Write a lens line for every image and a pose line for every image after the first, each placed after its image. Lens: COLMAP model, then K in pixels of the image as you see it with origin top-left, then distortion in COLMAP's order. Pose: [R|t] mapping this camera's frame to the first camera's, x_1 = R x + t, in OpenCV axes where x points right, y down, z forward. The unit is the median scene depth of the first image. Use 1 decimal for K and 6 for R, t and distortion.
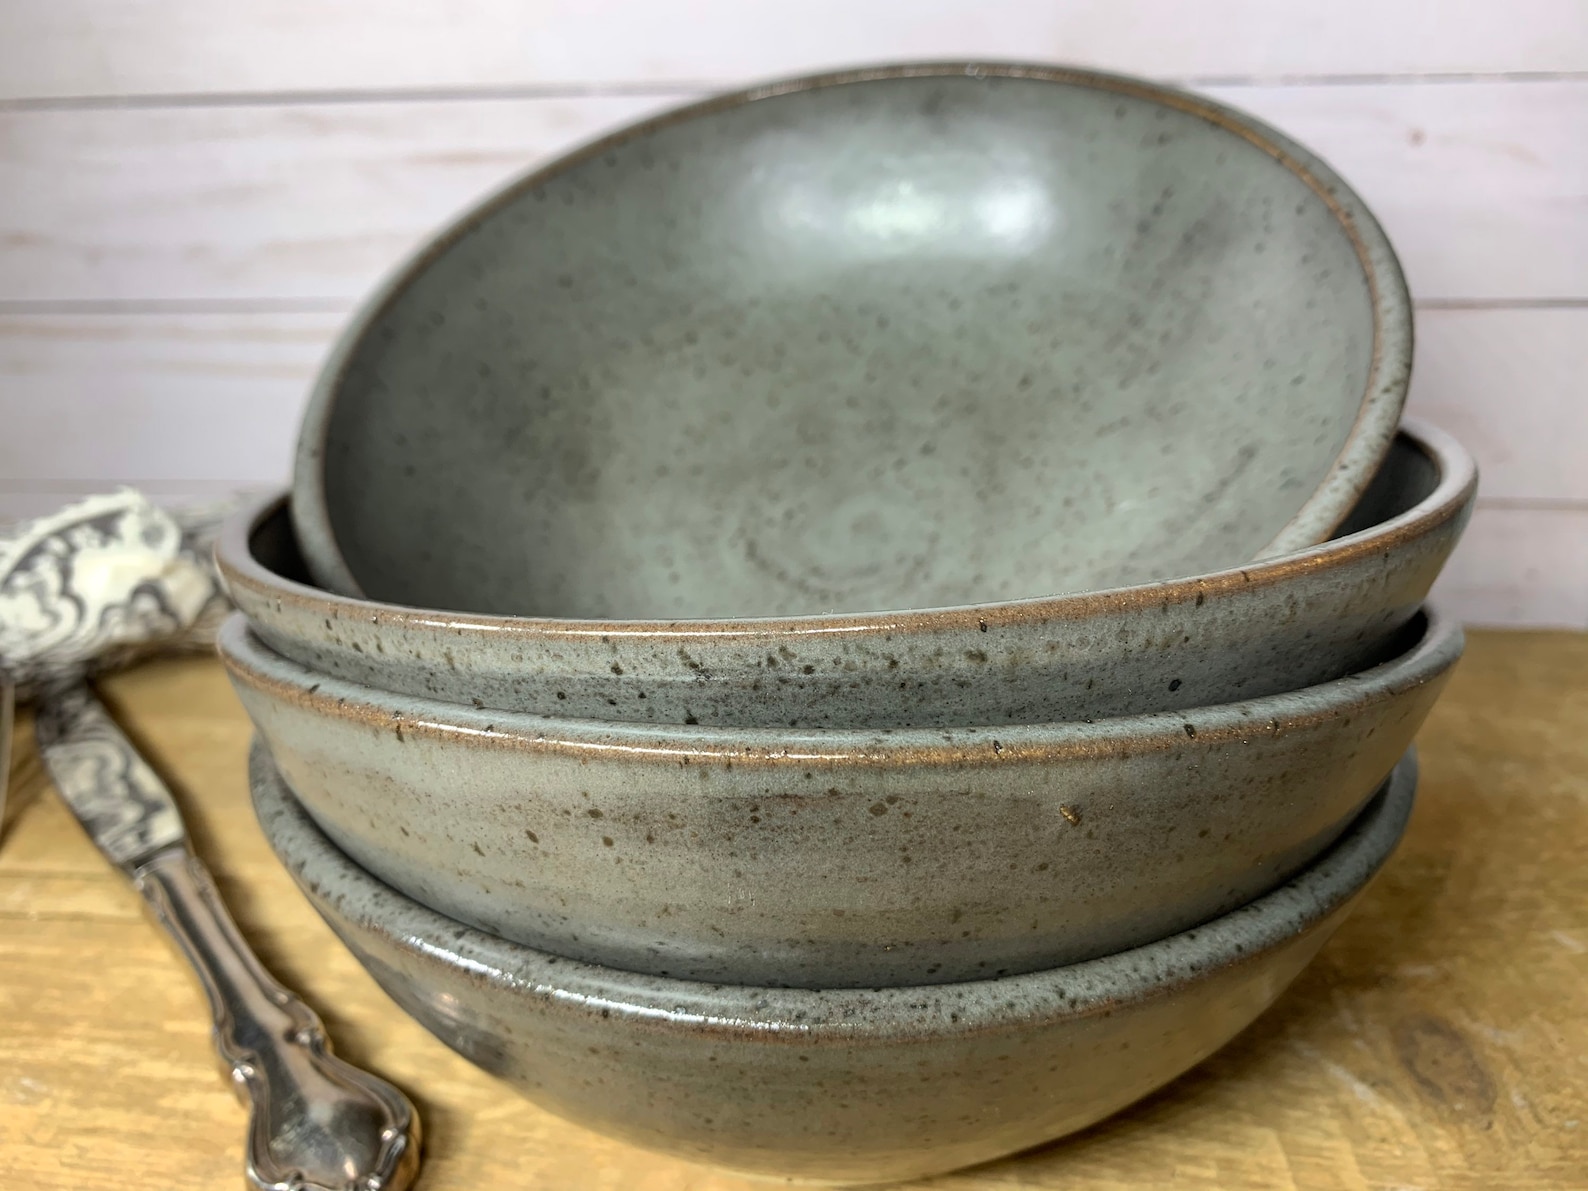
lens RADIAL K [[1307.9, 0, 786.4], [0, 1307.9, 592.4], [0, 0, 1]] dist [0.088504, -0.129159]
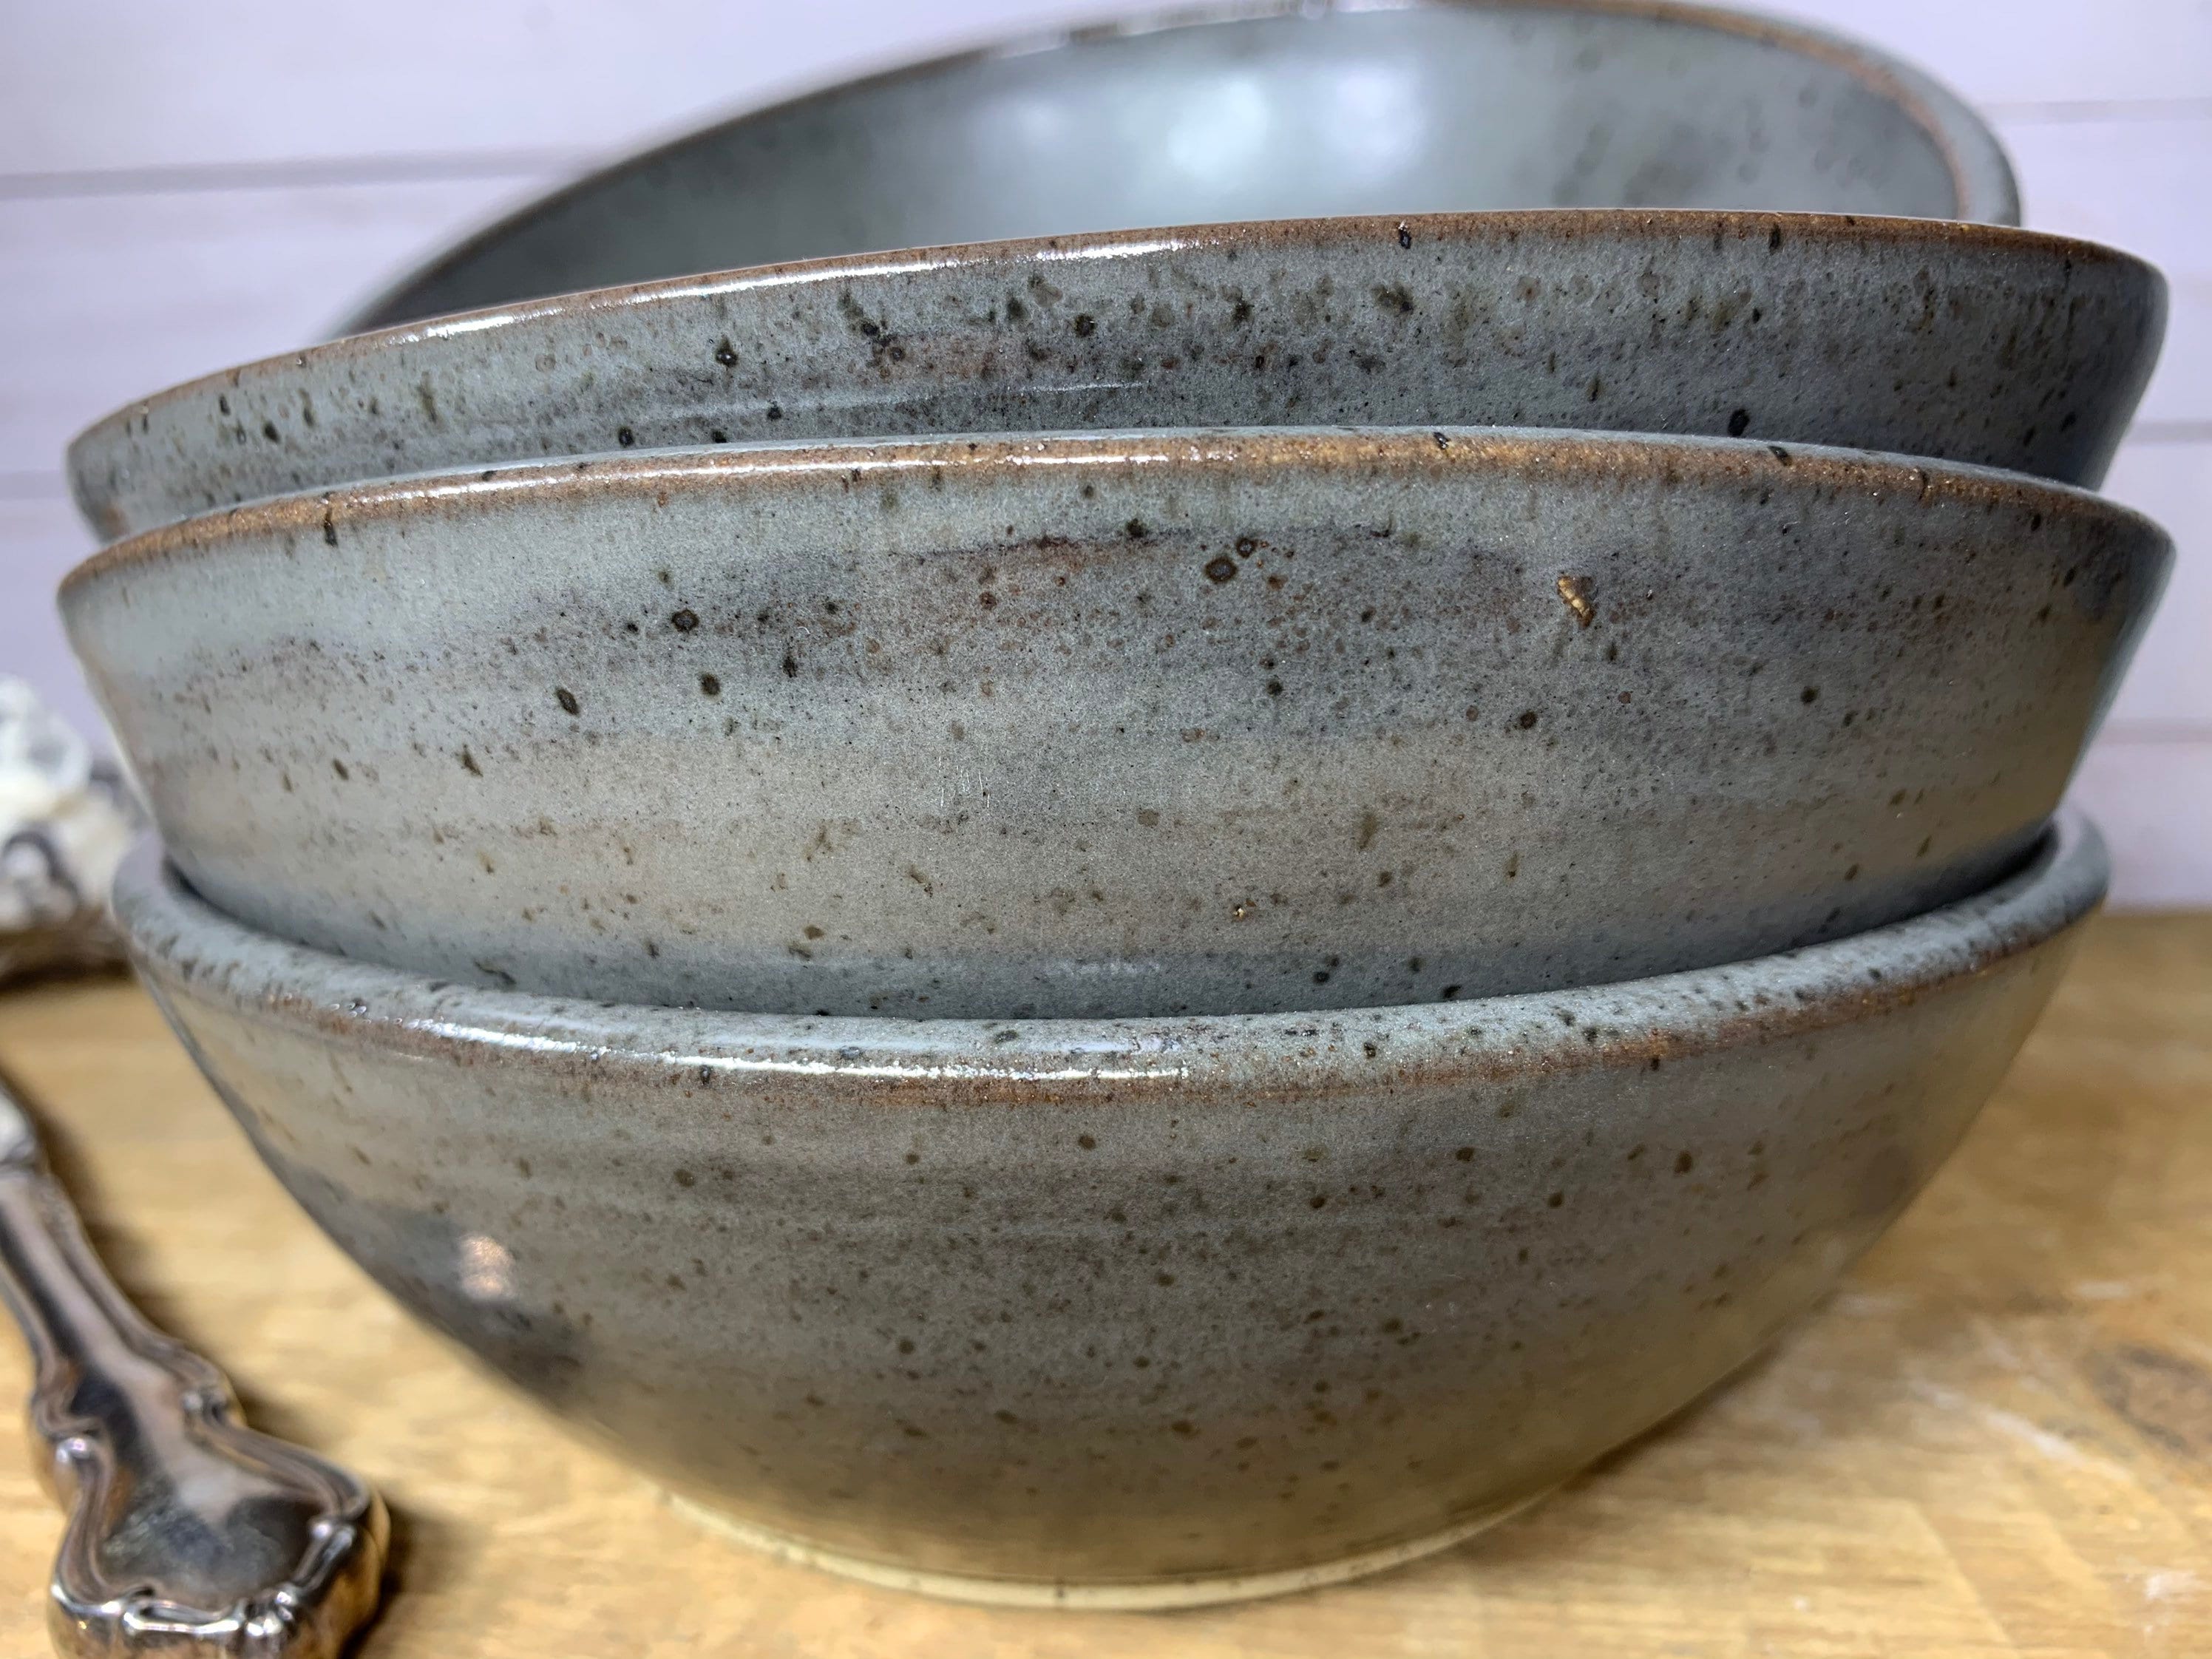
lens RADIAL K [[1821.9, 0, 1095.5], [0, 1821.9, 825.2], [0, 0, 1]] dist [0.088504, -0.129159]
pose [[0.999336, -0.013878, 0.033679, -0.006272], [0.019288, 0.985927, -0.166062, 0.367300], [-0.030900, 0.166601, 0.985540, 0.276247]]
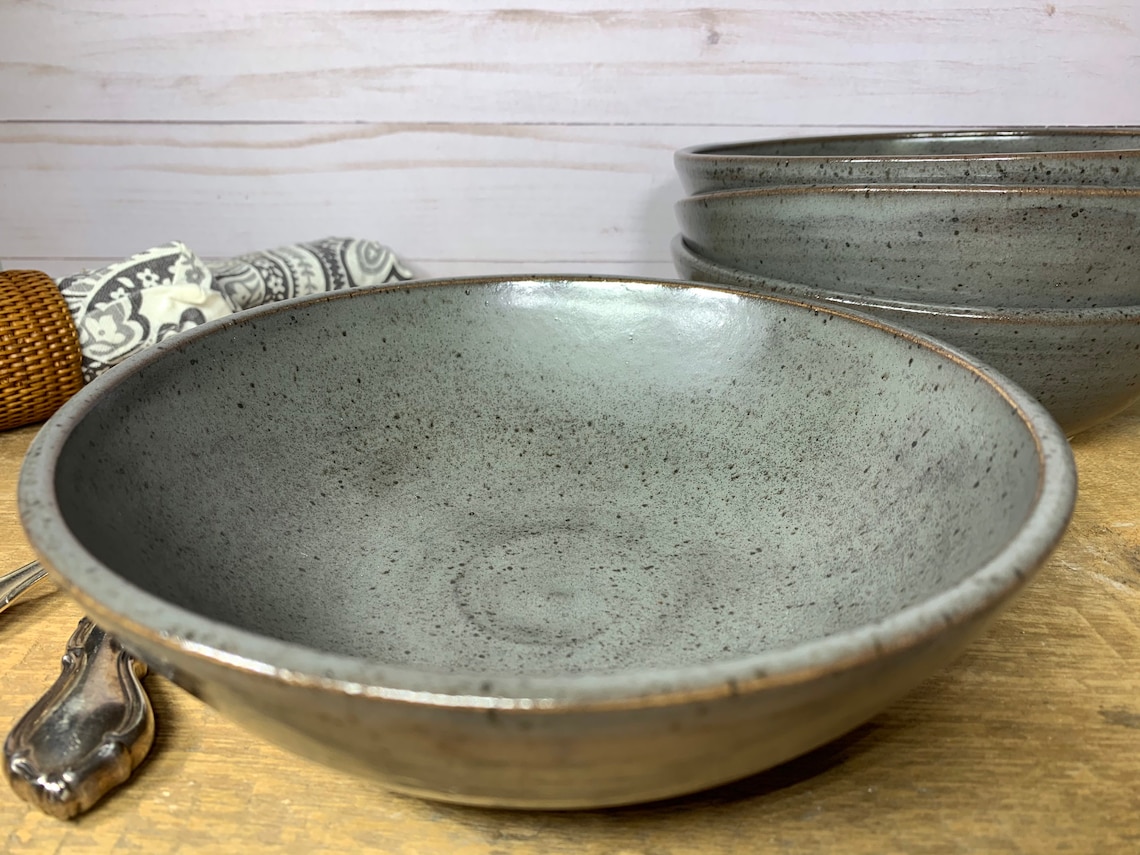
lens RADIAL K [[950.8, 0, 570.0], [0, 950.8, 427.5], [0, 0, 1]] dist [0.018619, 0.010334]
pose [[0.998516, 0.043499, -0.032753, -0.811408], [-0.042958, 0.998931, 0.017050, 0.568841], [0.033460, -0.015617, 0.999318, -0.905371]]
